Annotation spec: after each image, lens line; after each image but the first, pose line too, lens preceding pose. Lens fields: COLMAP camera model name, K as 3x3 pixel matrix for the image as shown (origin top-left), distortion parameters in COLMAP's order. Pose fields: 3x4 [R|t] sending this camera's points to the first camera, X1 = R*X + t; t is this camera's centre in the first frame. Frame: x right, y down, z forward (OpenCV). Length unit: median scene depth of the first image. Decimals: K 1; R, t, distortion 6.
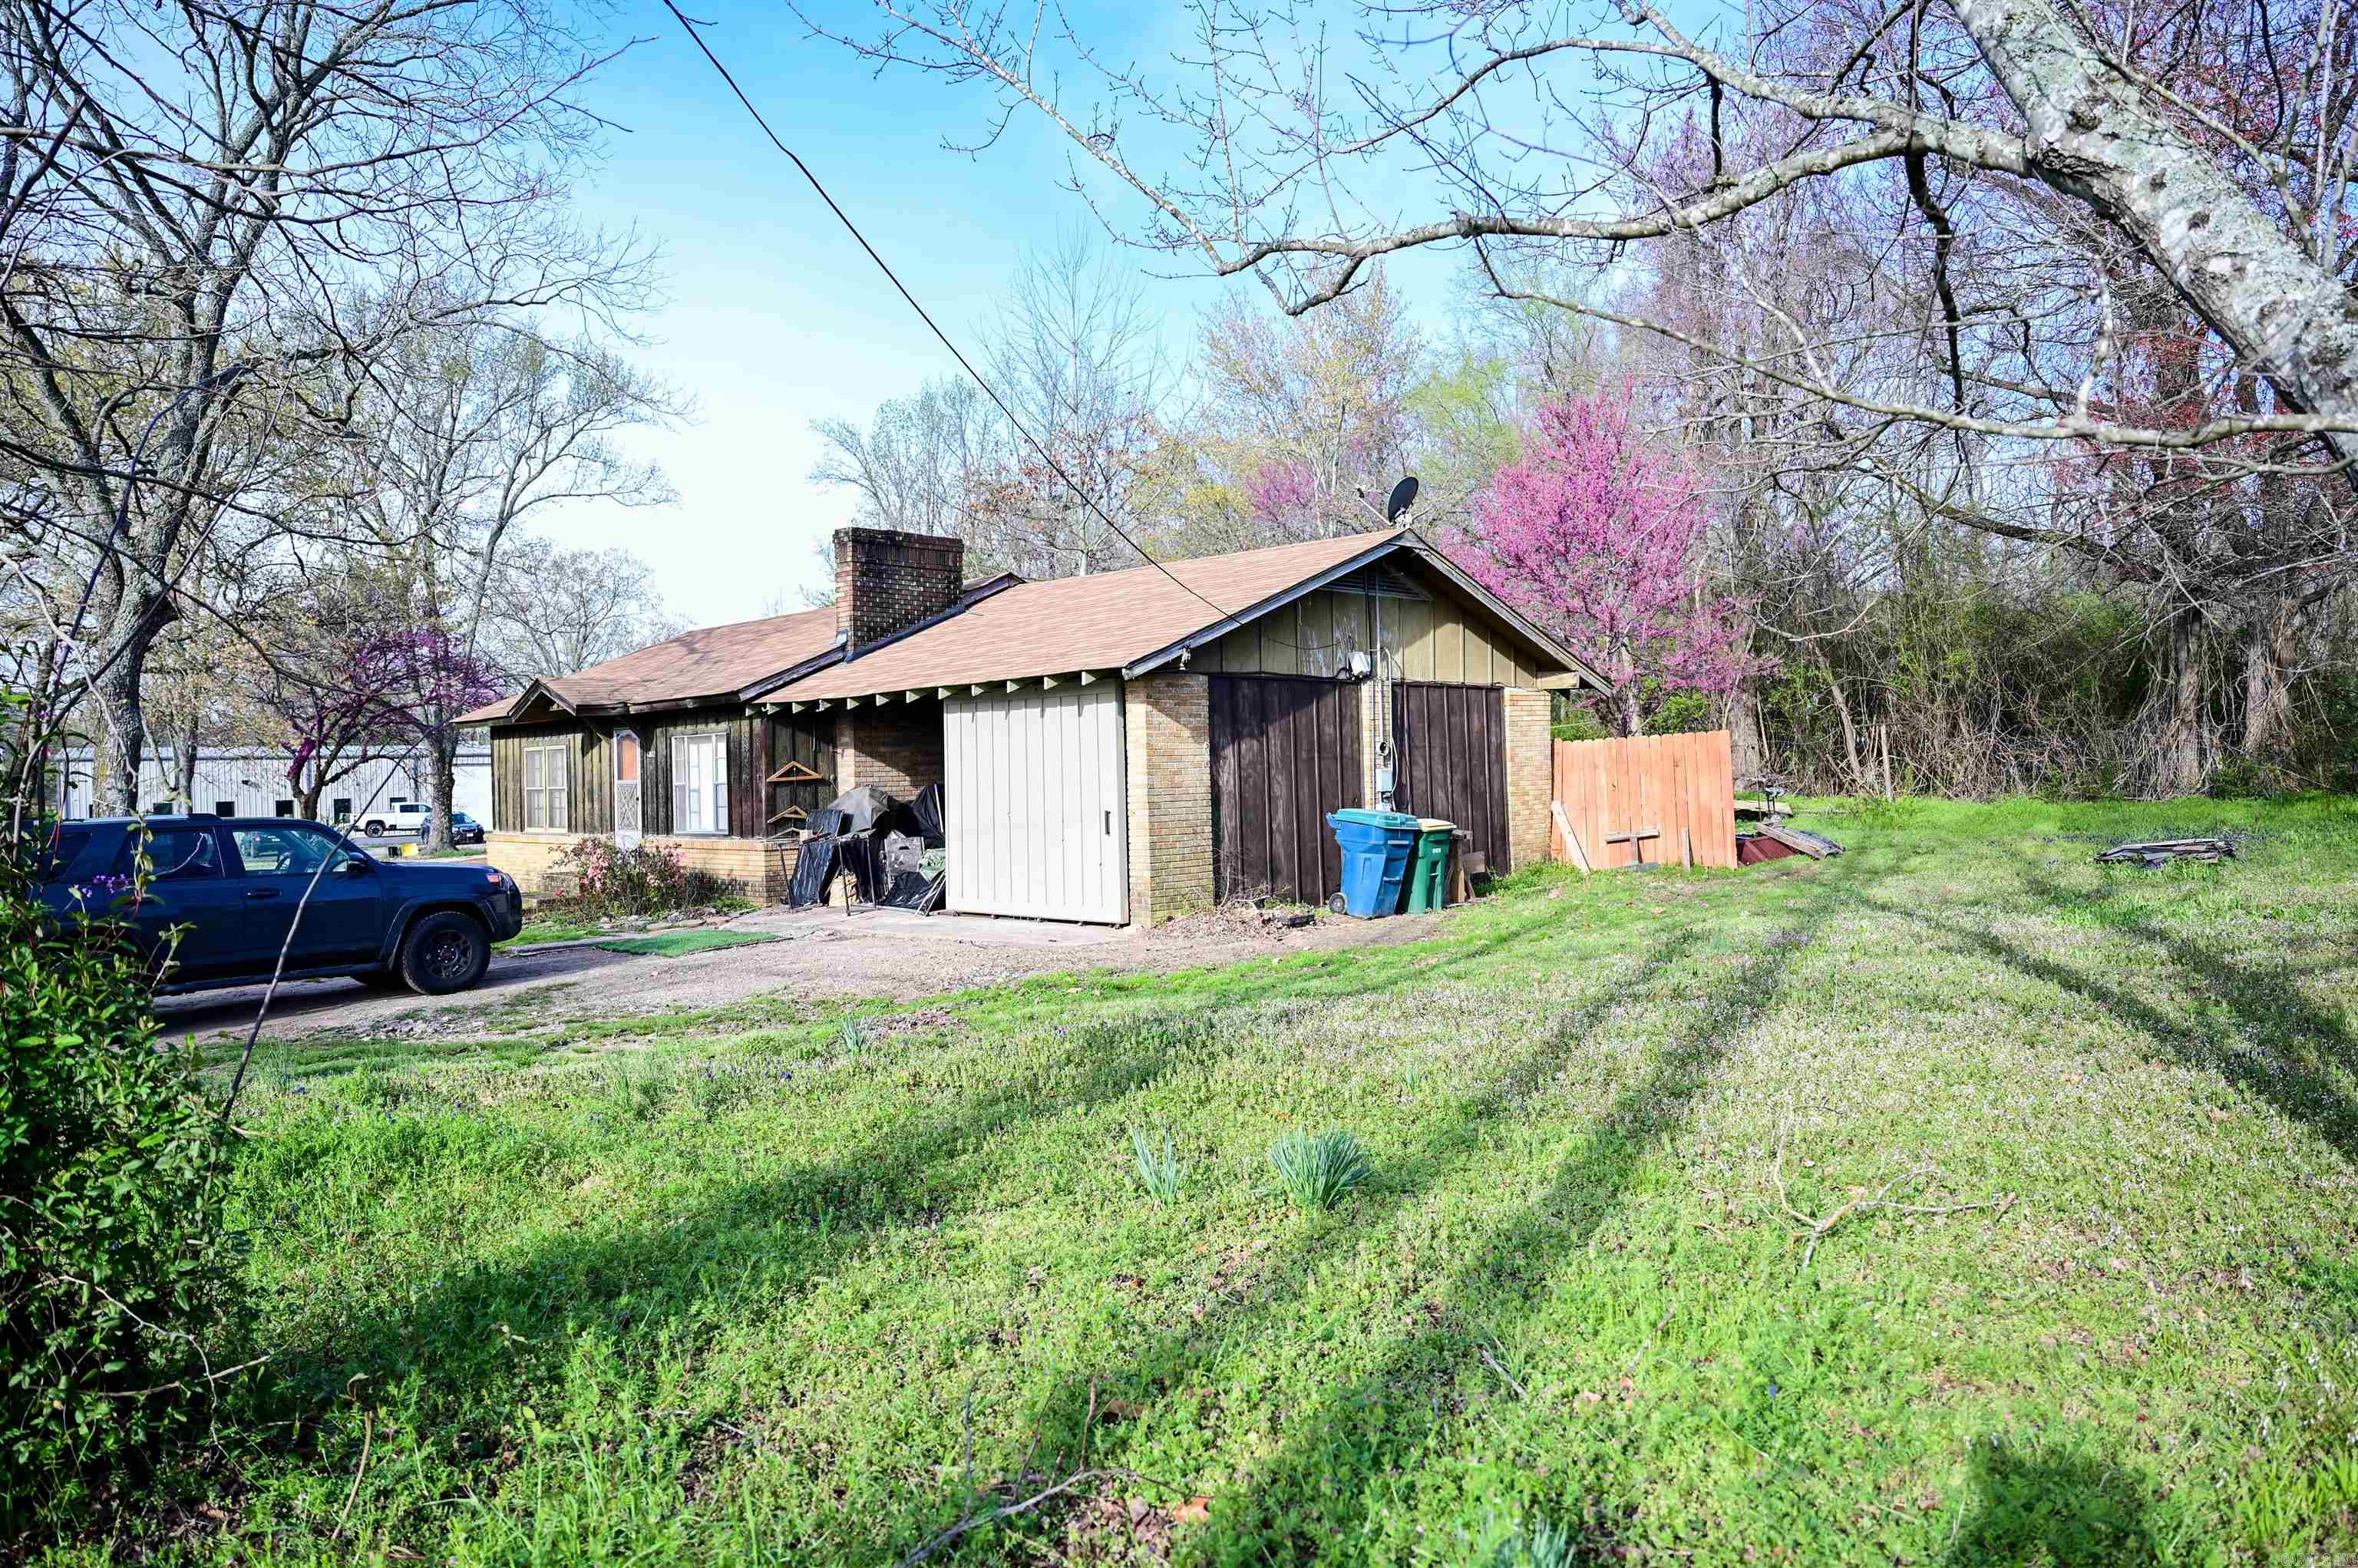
lens RADIAL K [[1594.8, 0, 1177.4], [0, 1594.8, 792.0], [0, 0, 1]] dist [-0.000109, 0.004248]
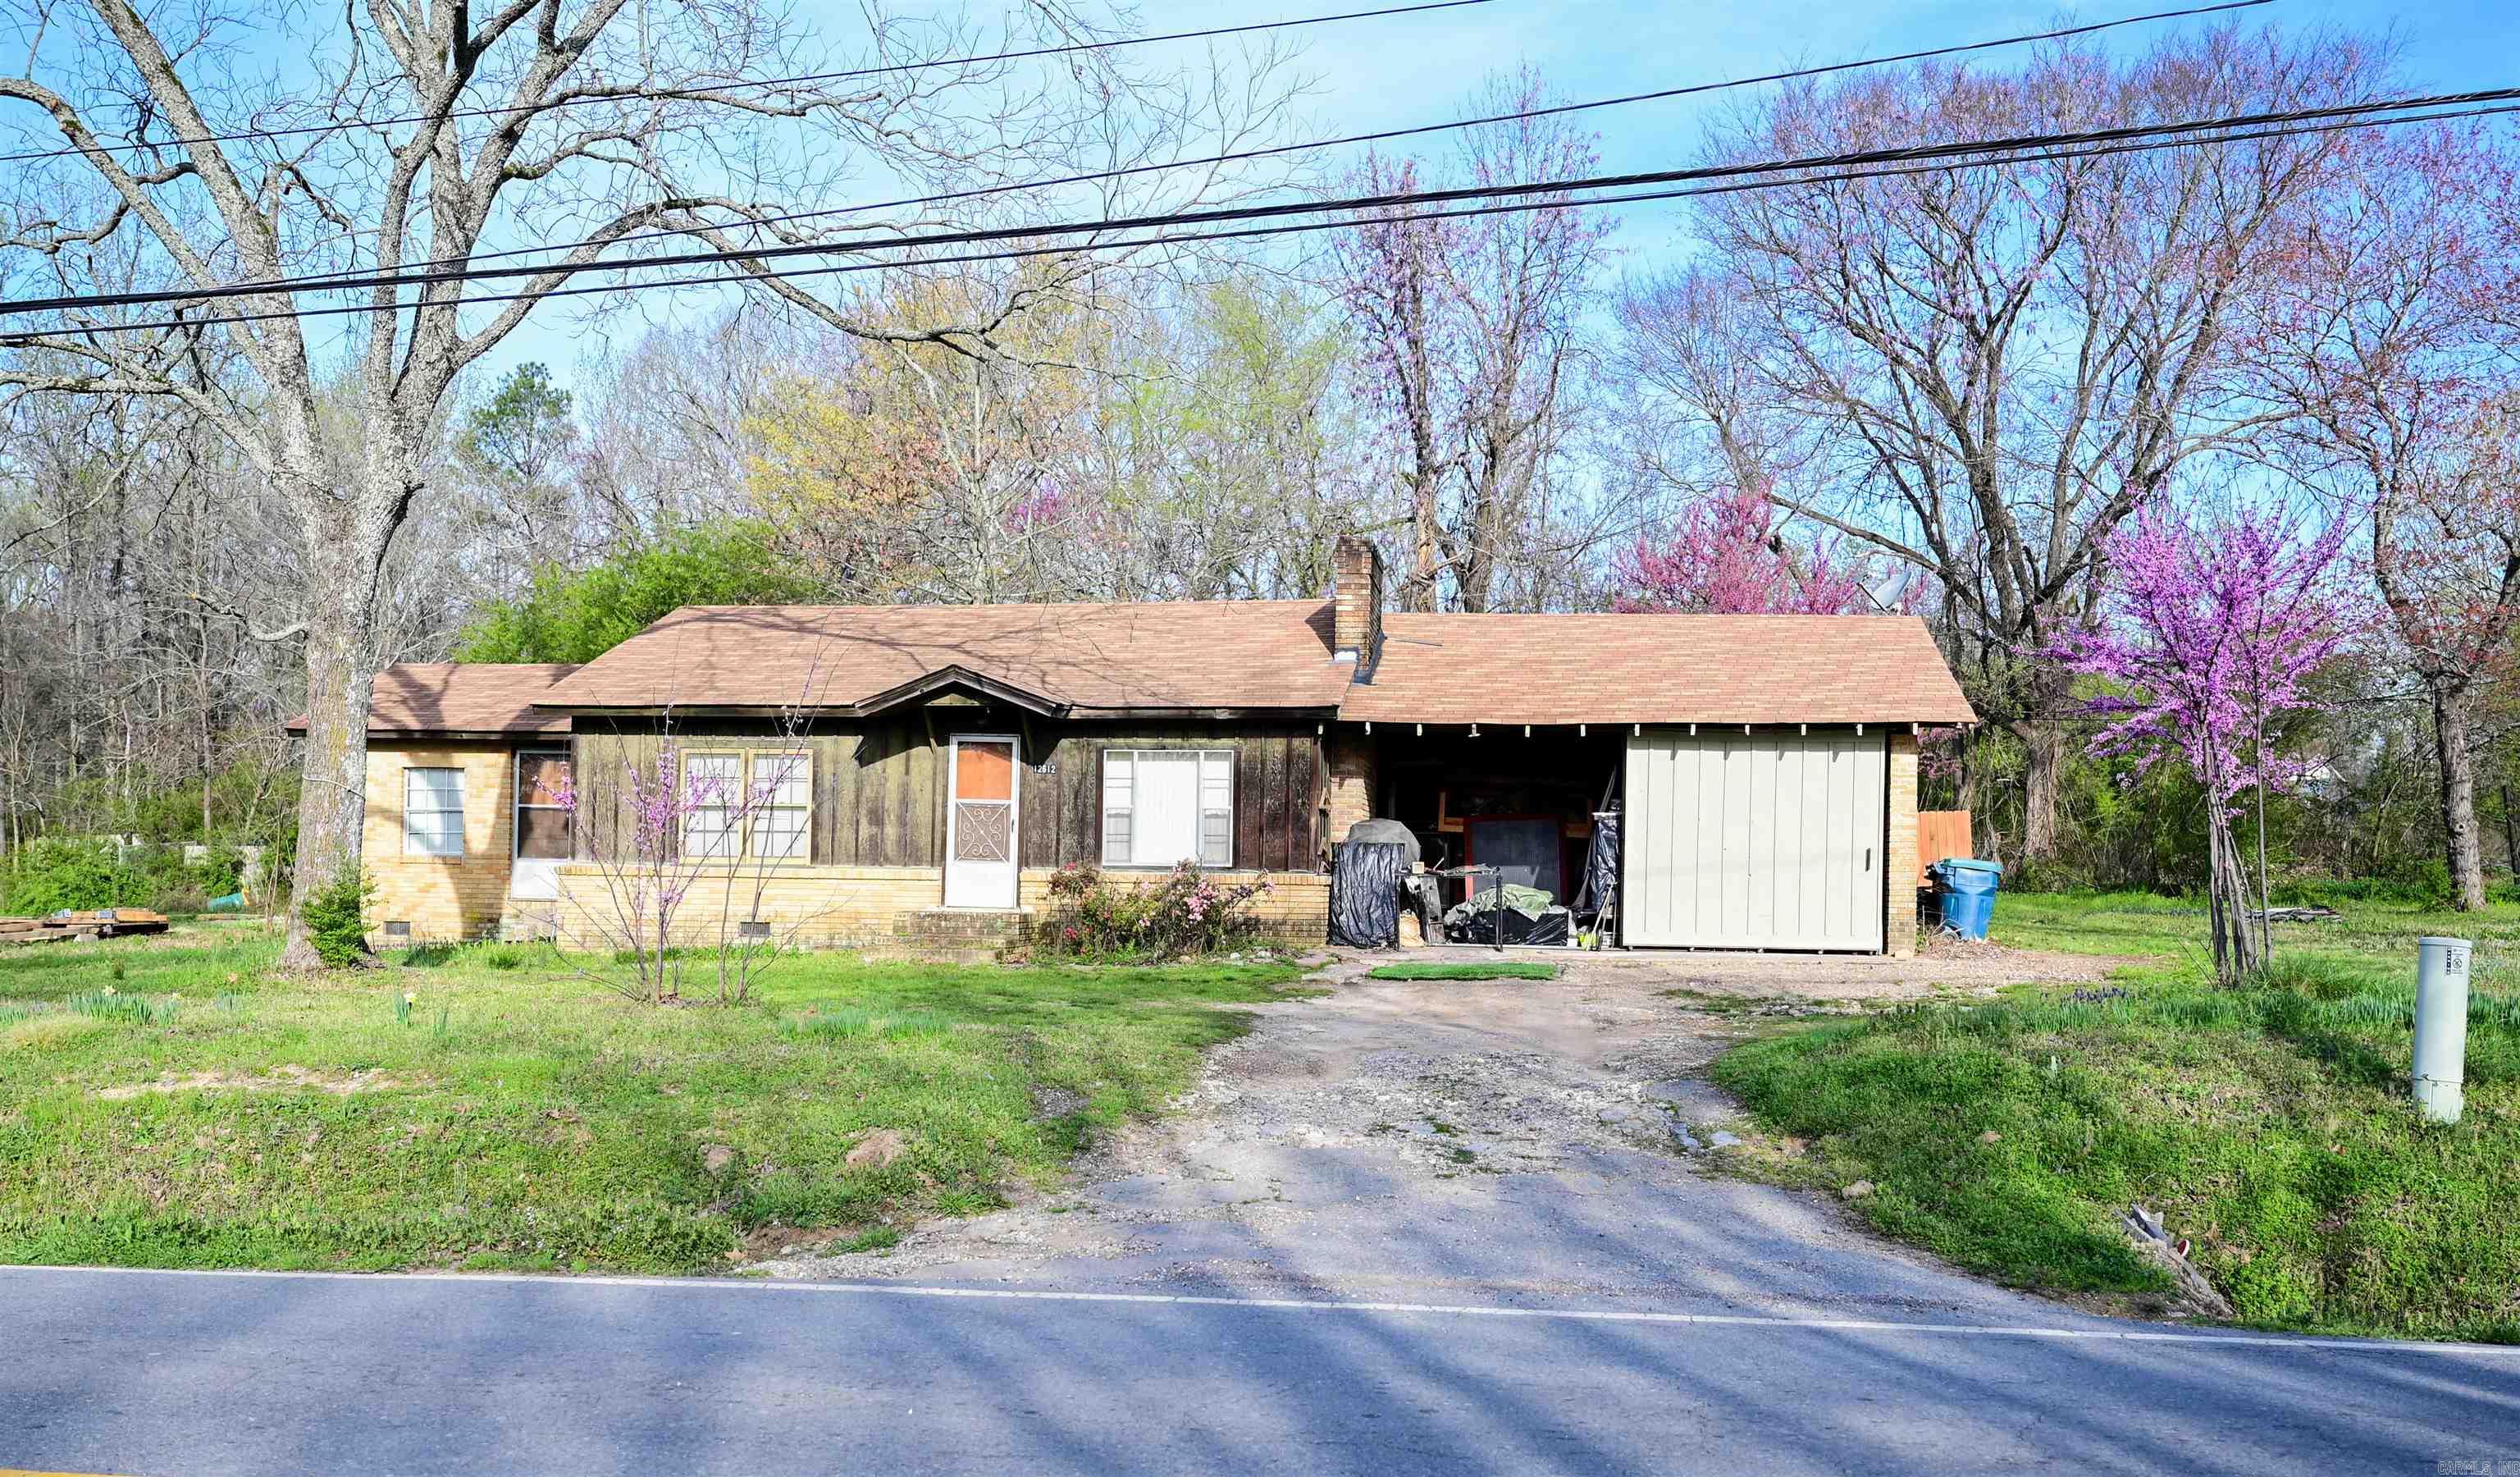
lens RADIAL K [[2219.3, 0, 1258.3], [0, 2219.3, 845.9], [0, 0, 1]] dist [-0.003745, -0.002611]
pose [[0.787855, 0.046709, 0.614087, -1.182960], [-0.025998, 0.998753, -0.042613, 0.077115], [-0.615312, 0.017608, 0.788087, 0.040088]]
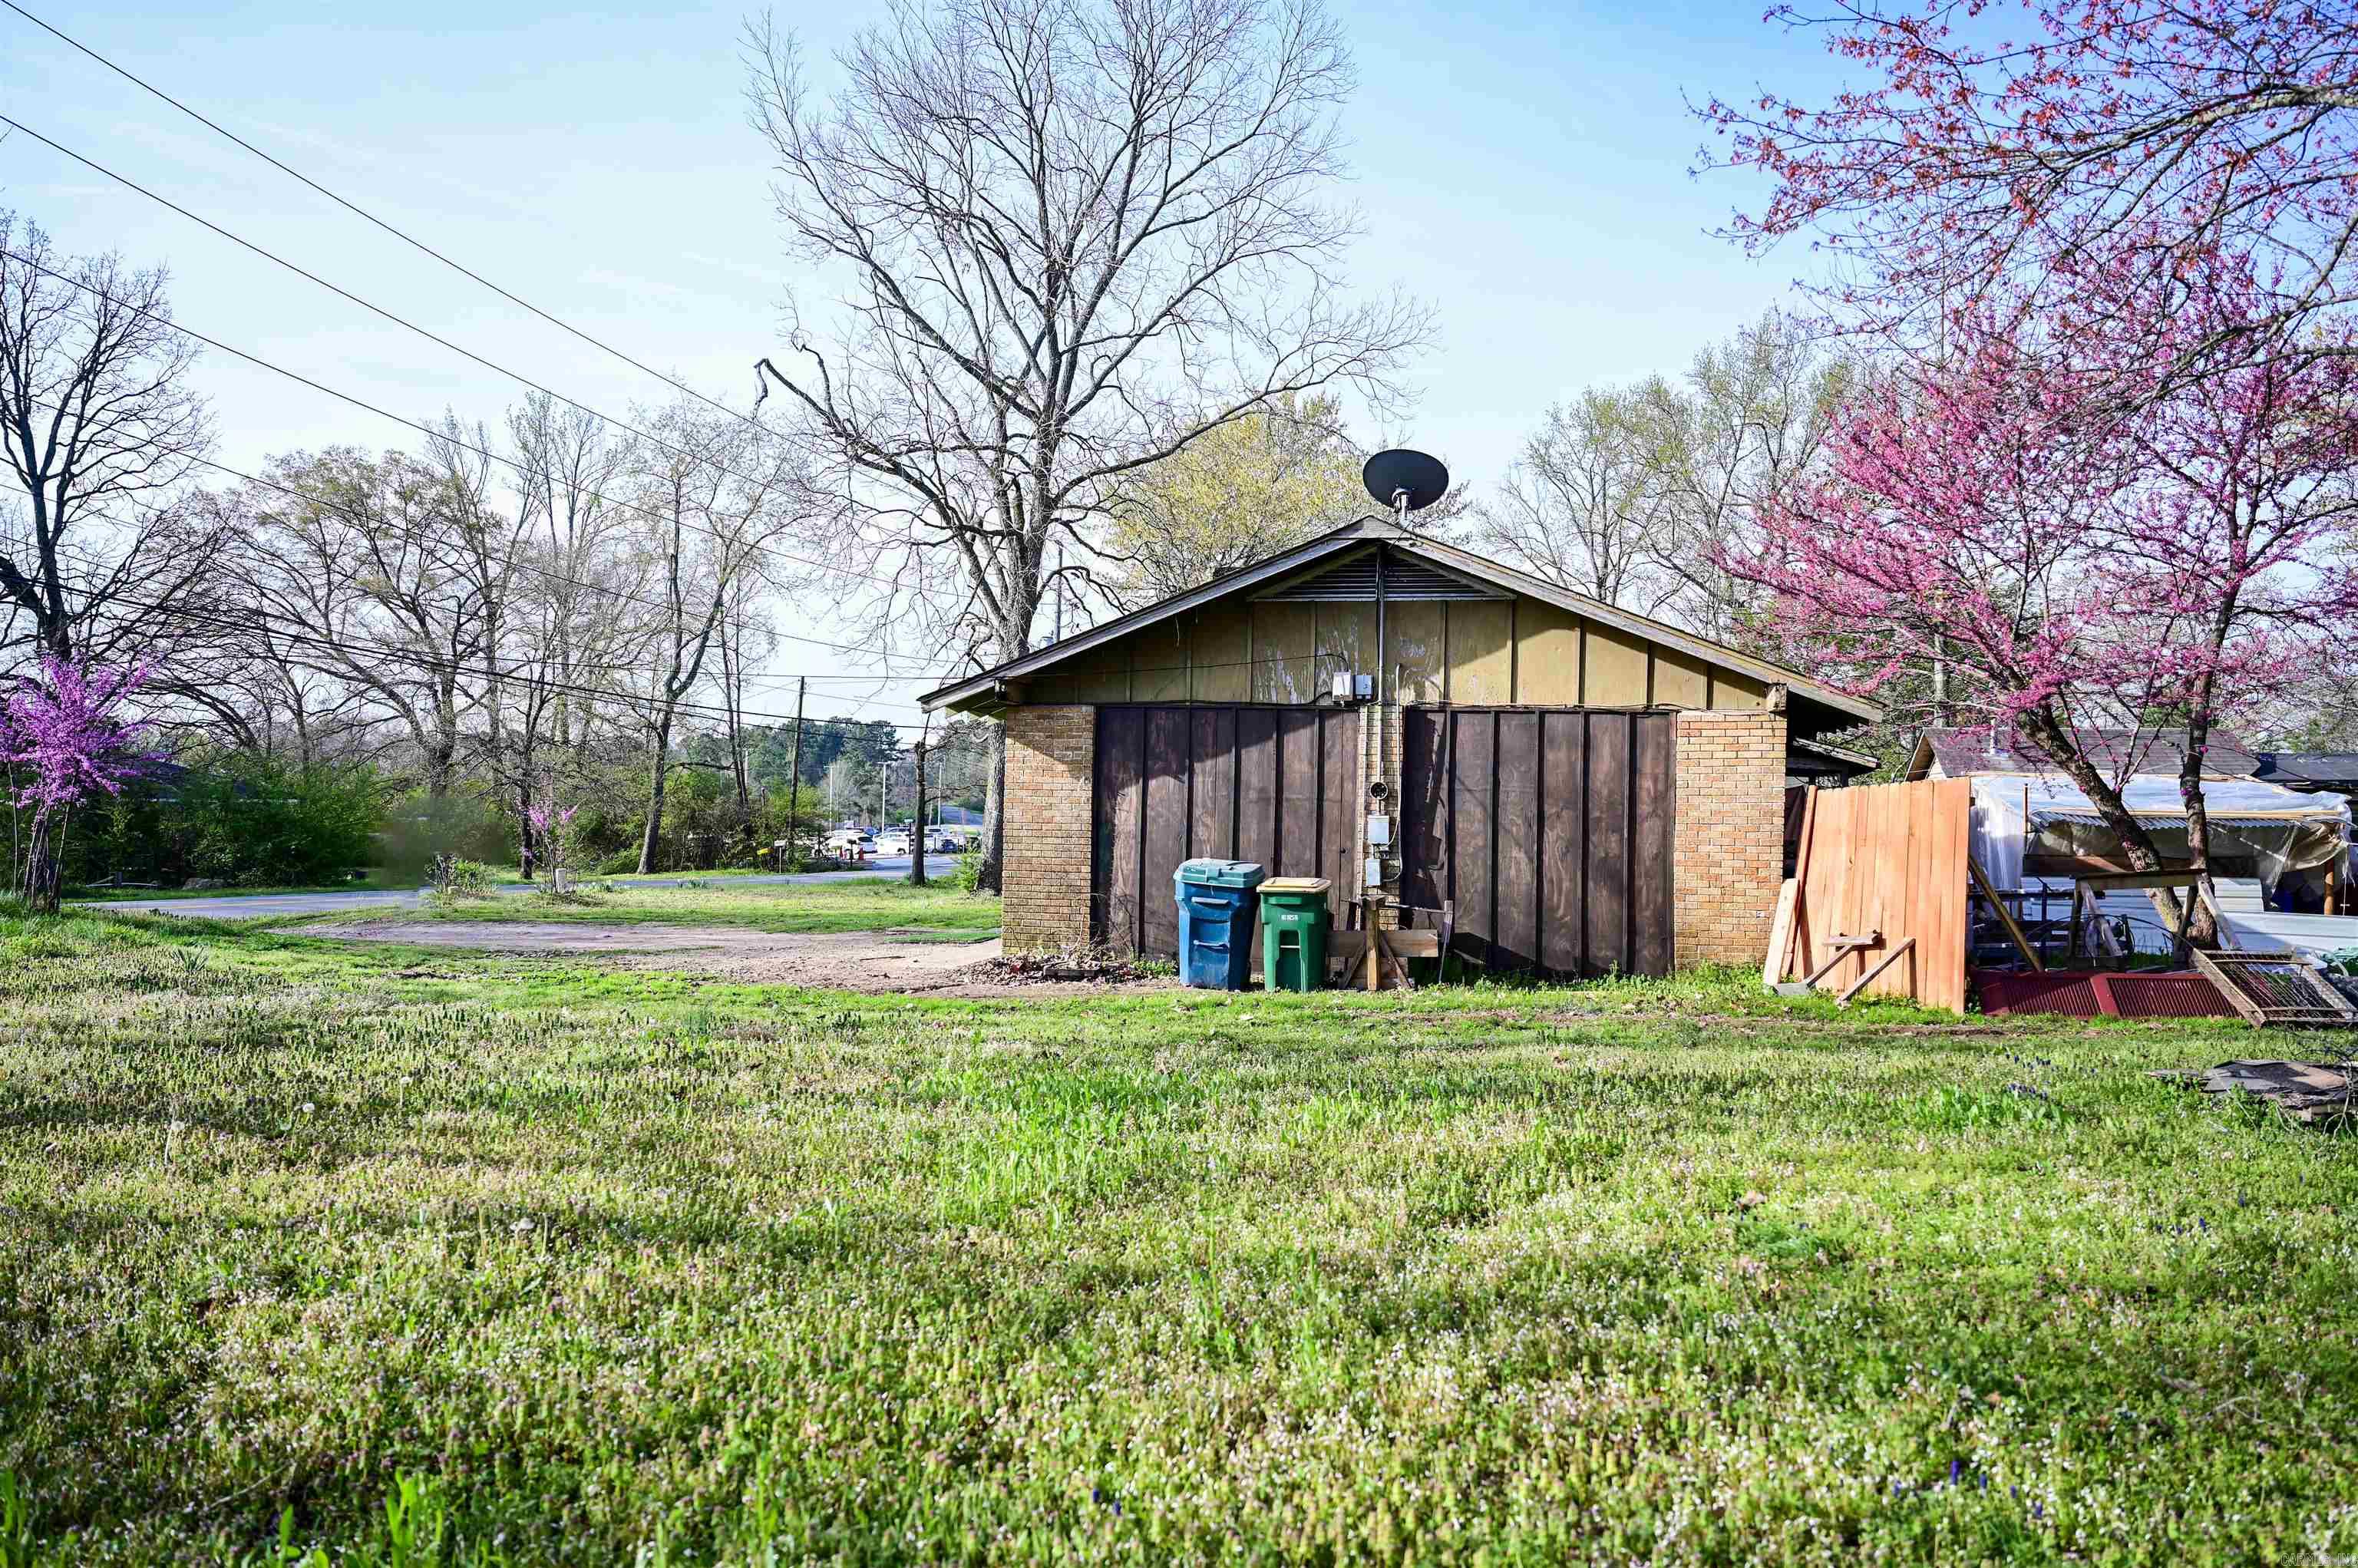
lens RADIAL K [[1594.8, 0, 1177.4], [0, 1594.8, 792.0], [0, 0, 1]] dist [-0.000109, 0.004248]
pose [[0.531094, 0.025961, -0.846915, 0.764513], [-0.044175, 0.999020, 0.002922, -0.024807], [0.846161, 0.035861, 0.531720, 0.493969]]
